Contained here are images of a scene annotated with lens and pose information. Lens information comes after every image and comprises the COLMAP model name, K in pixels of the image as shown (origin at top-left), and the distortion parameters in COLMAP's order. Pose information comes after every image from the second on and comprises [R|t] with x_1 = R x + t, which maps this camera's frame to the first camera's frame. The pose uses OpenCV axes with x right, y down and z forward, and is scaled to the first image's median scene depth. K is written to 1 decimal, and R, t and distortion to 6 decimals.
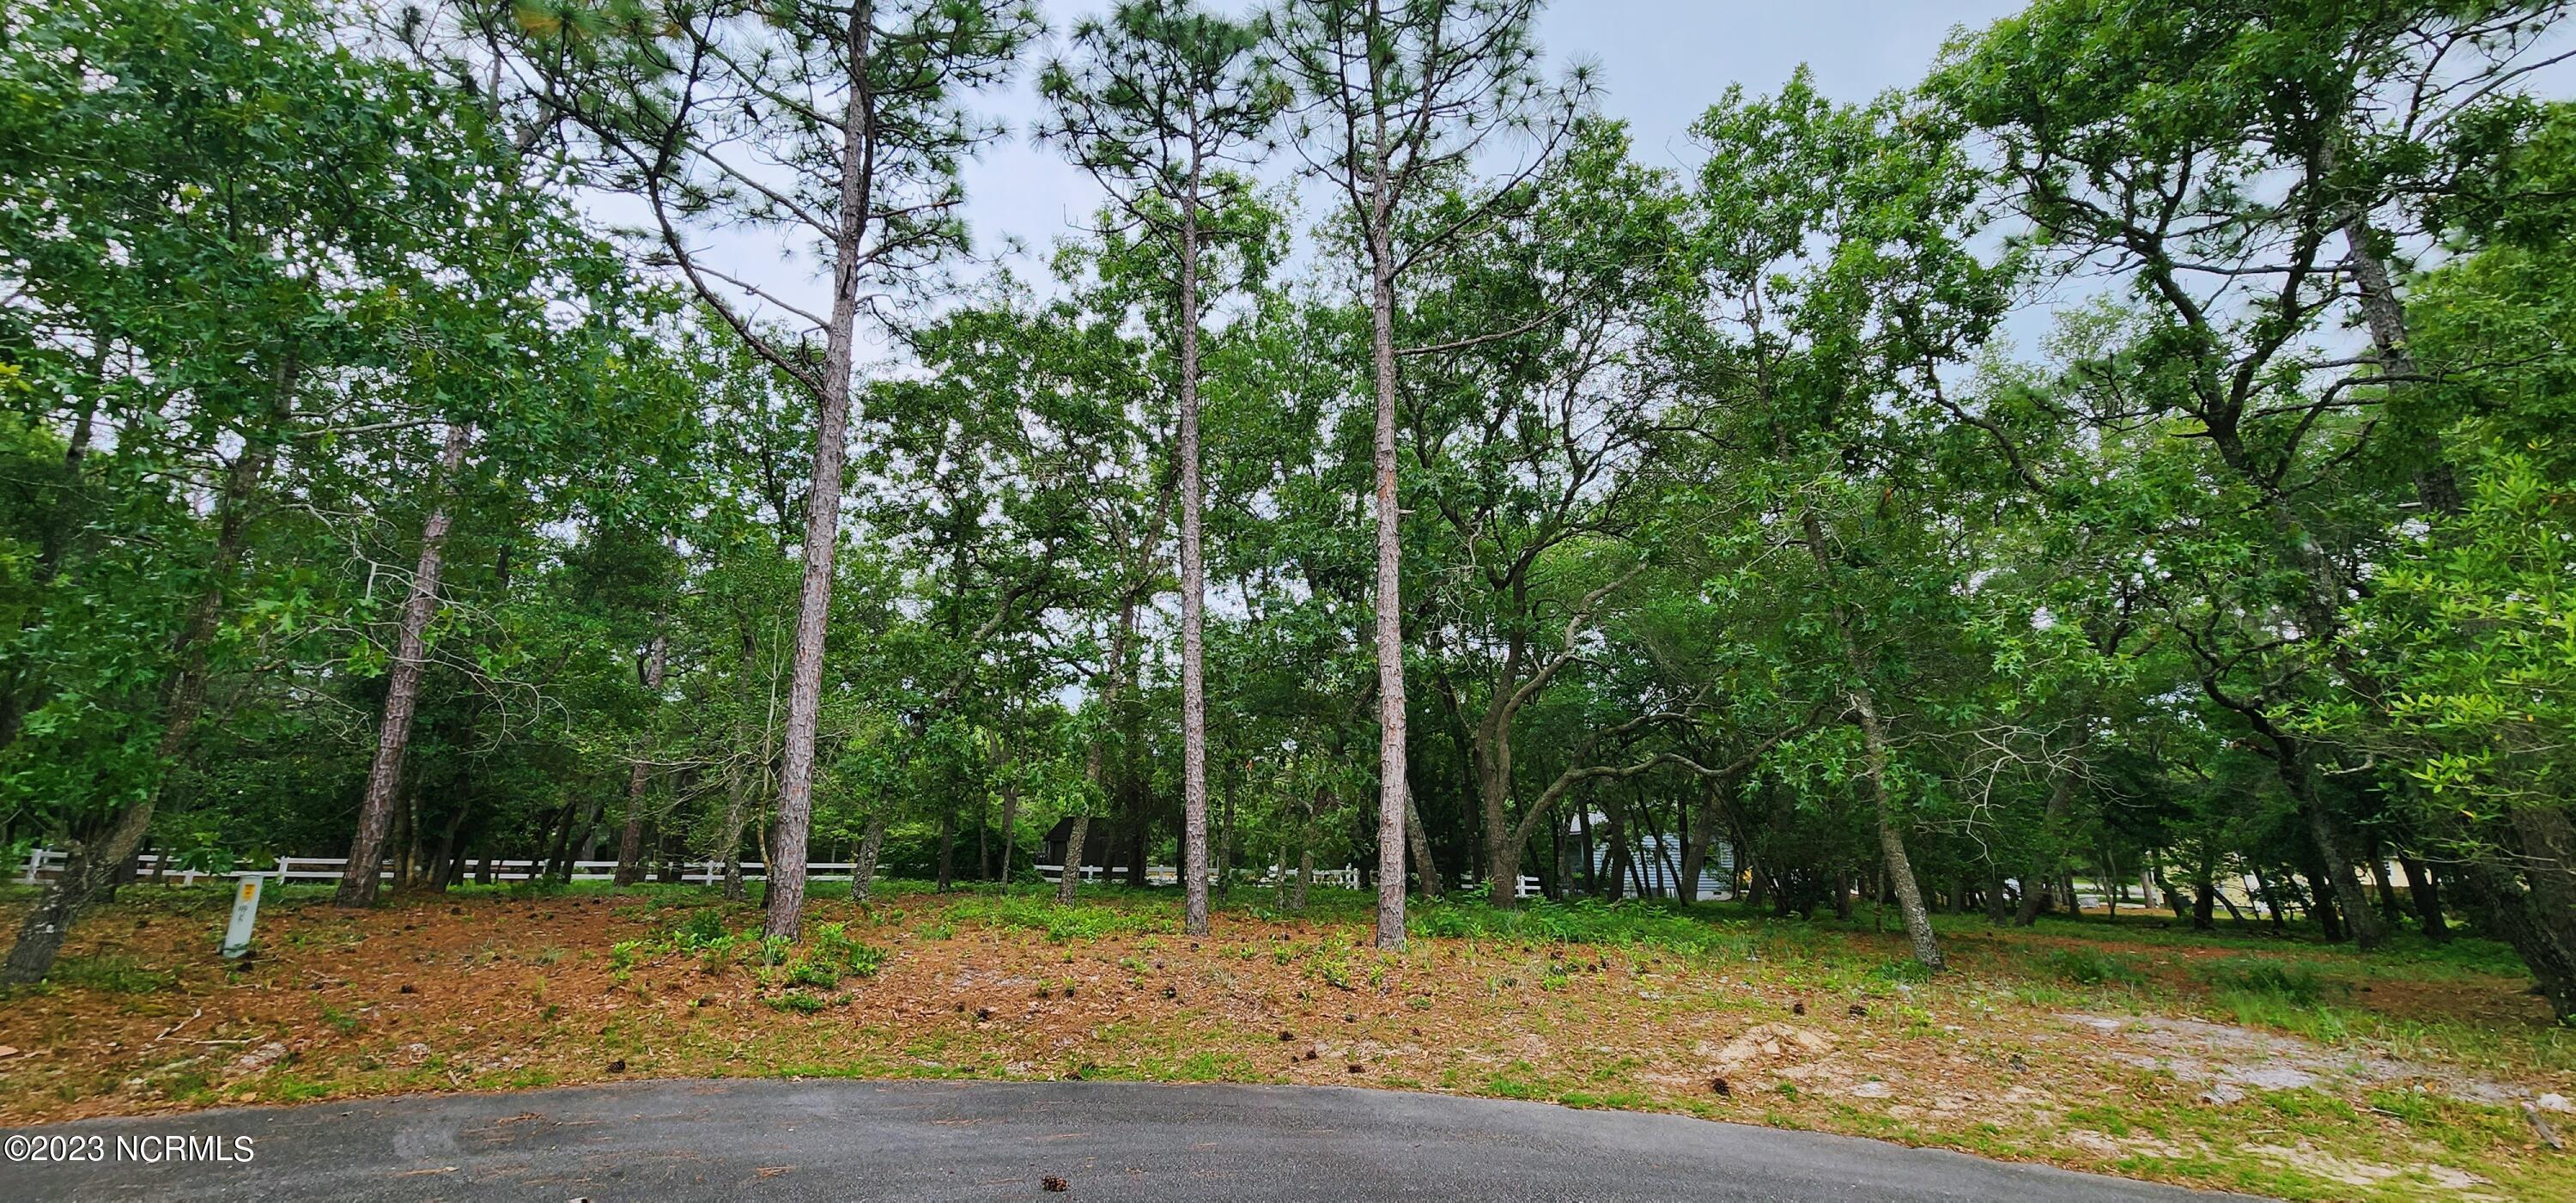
lens RADIAL K [[1043.7, 0, 1262.4], [0, 1043.7, 601.8], [0, 0, 1]] dist [-0.001420, -0.000369]
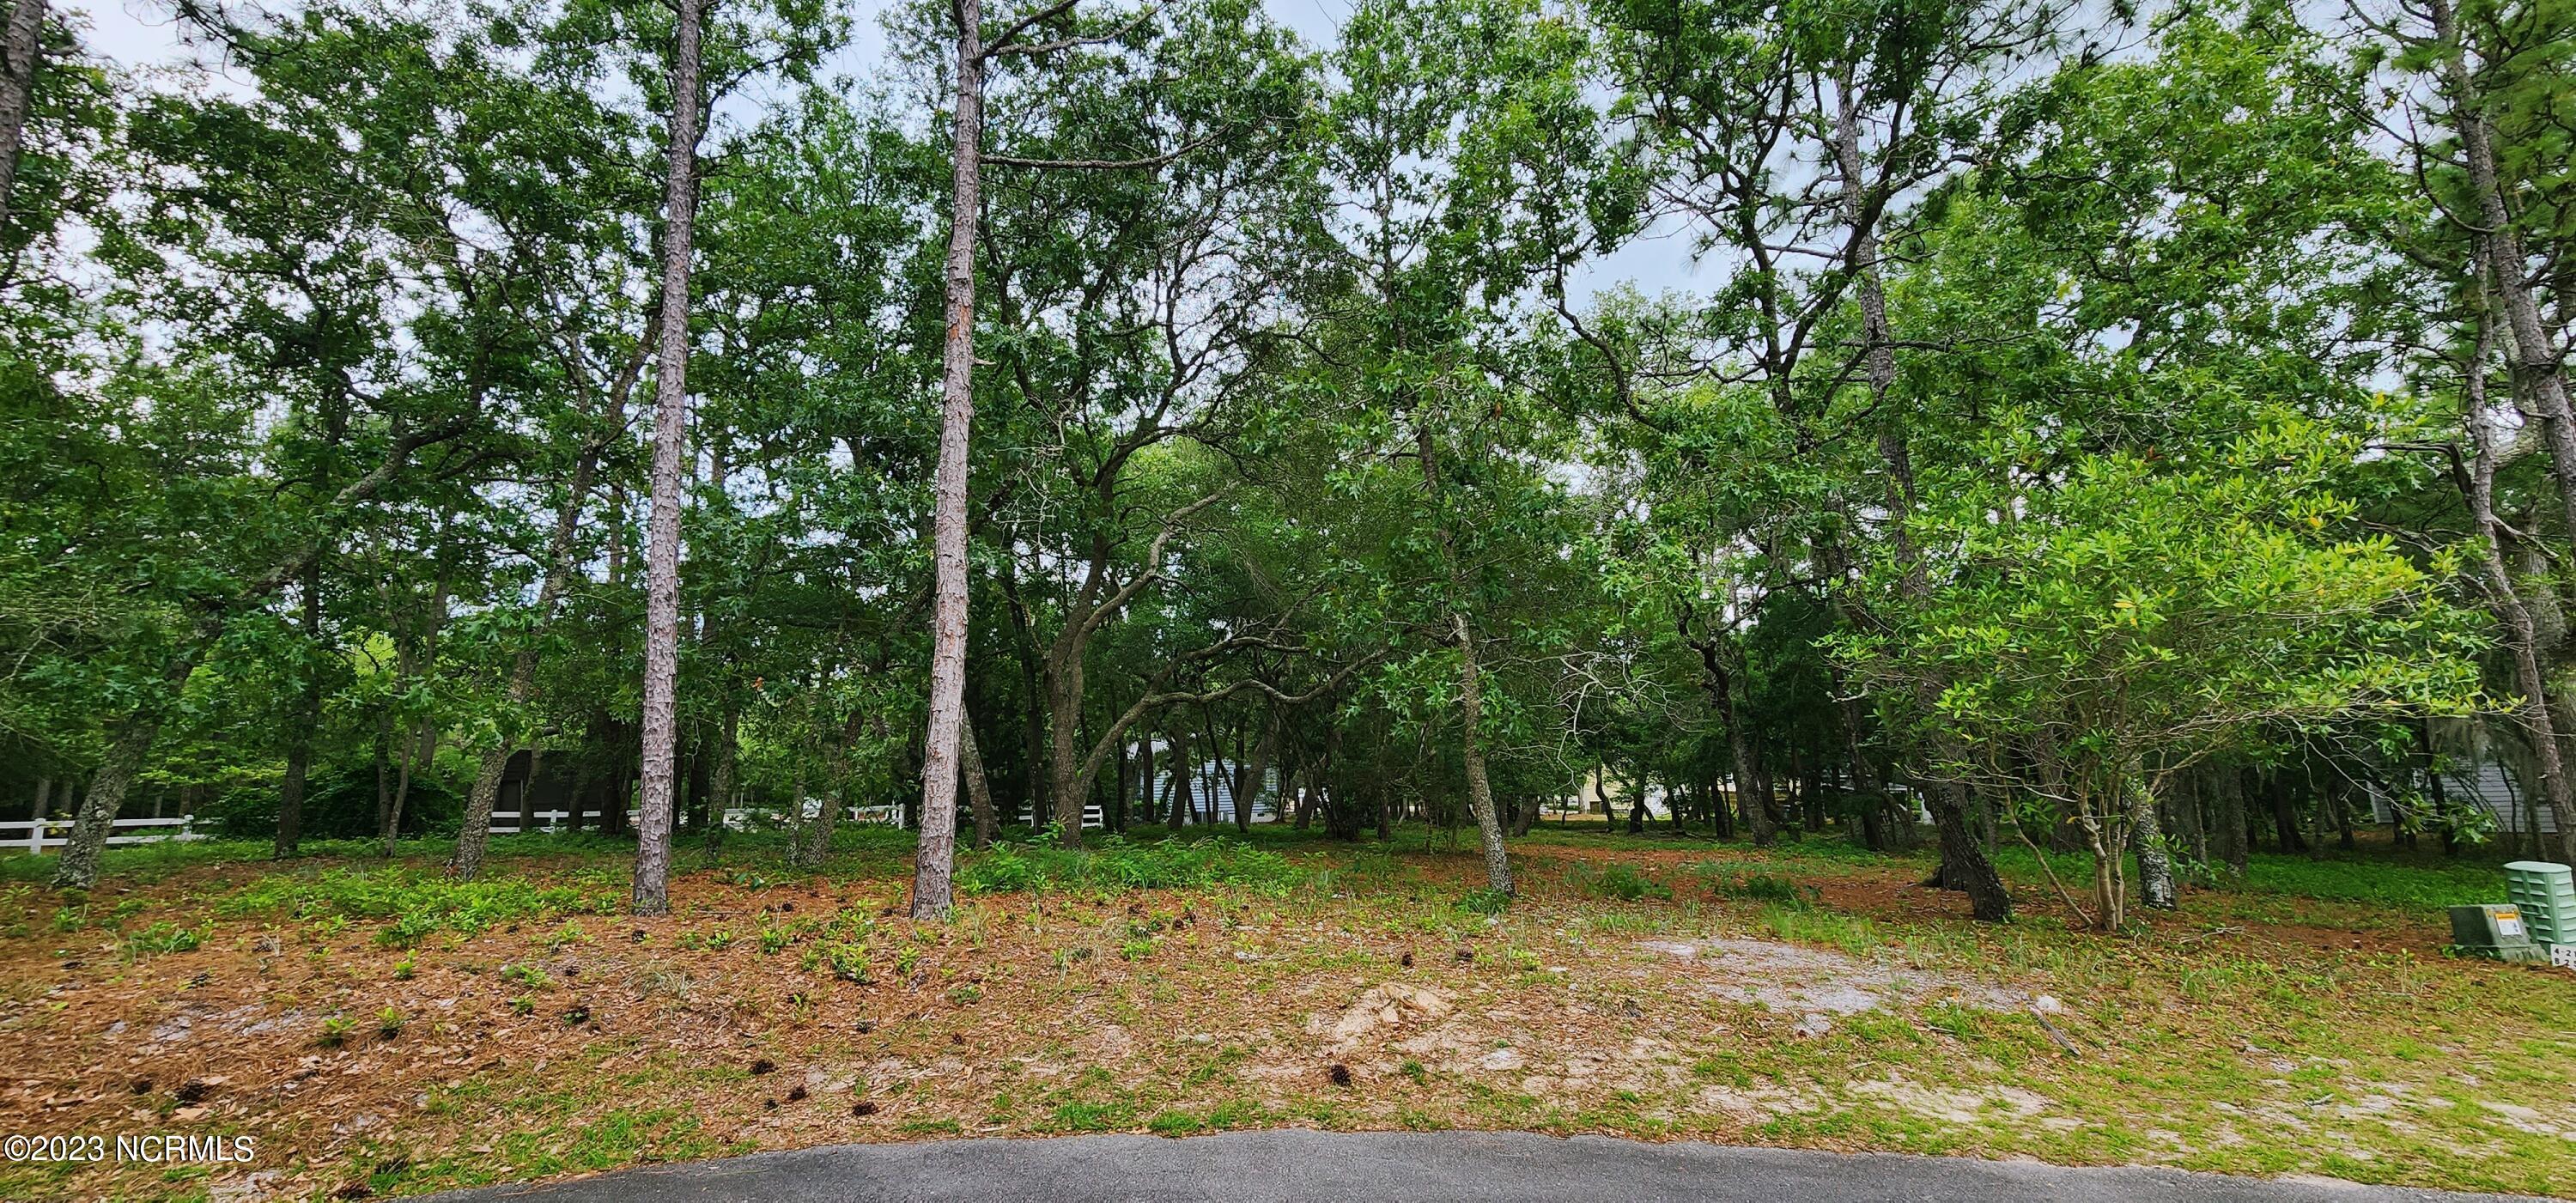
lens RADIAL K [[1043.7, 0, 1262.4], [0, 1043.7, 601.8], [0, 0, 1]] dist [-0.001420, -0.000369]
pose [[0.916995, 0.045446, 0.396302, 0.029716], [-0.071721, 0.996083, 0.051728, 0.039650], [-0.392399, -0.075857, 0.916662, 0.201287]]
